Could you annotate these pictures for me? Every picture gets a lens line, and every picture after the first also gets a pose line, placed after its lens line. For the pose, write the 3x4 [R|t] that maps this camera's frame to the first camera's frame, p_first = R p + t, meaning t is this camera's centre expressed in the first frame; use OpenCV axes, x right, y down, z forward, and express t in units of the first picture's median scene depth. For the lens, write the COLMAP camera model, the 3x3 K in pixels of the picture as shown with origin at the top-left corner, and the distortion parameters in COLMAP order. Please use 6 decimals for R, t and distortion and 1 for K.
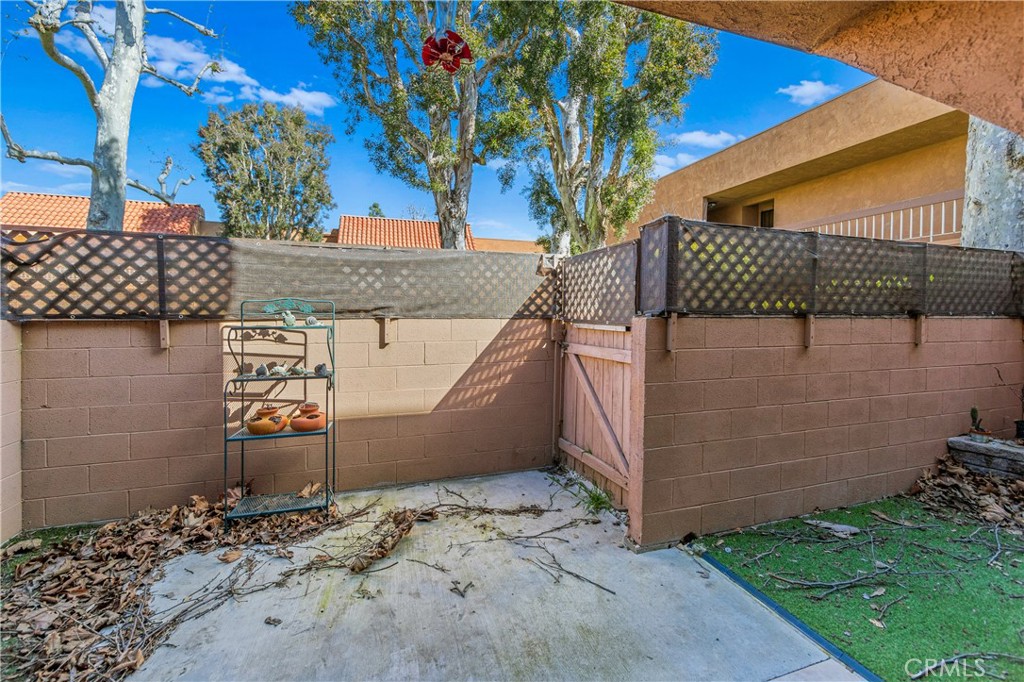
lens RADIAL K [[410.9, 0, 500.8], [0, 410.9, 314.7], [0, 0, 1]] dist [-0.000614, -0.000129]
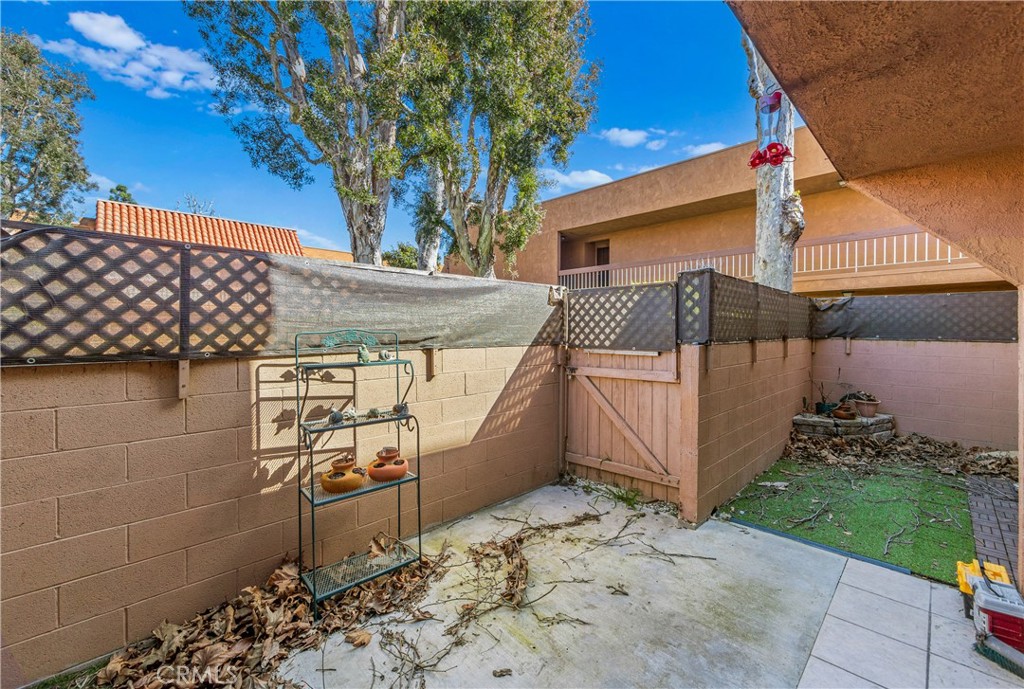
lens RADIAL K [[417.0, 0, 515.7], [0, 417.0, 332.9], [0, 0, 1]] dist [-0.001441, -0.000332]
pose [[0.892866, -0.006951, 0.450269, -0.593403], [0.006439, 0.999976, 0.002670, -0.032268], [-0.450277, 0.000515, 0.892889, 0.069941]]
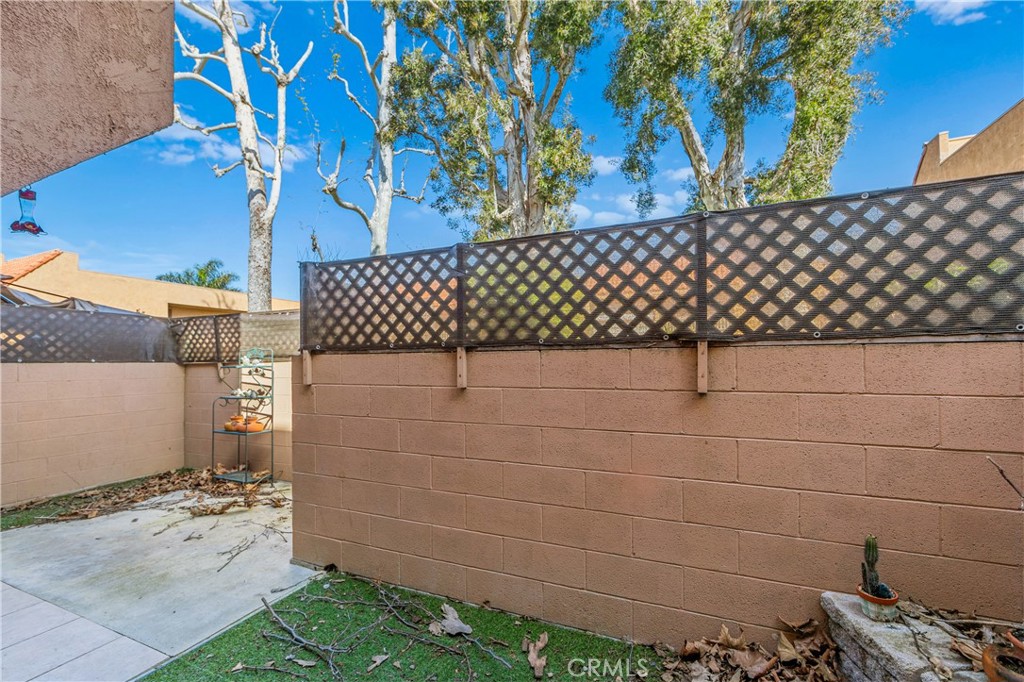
lens RADIAL K [[423.6, 0, 495.9], [0, 423.6, 352.1], [0, 0, 1]] dist [-0.001301, -0.000205]
pose [[0.749280, -0.026312, -0.661730, 1.220946], [0.009102, 0.999525, -0.029437, 0.030949], [0.662190, 0.016033, 0.749164, 0.388769]]
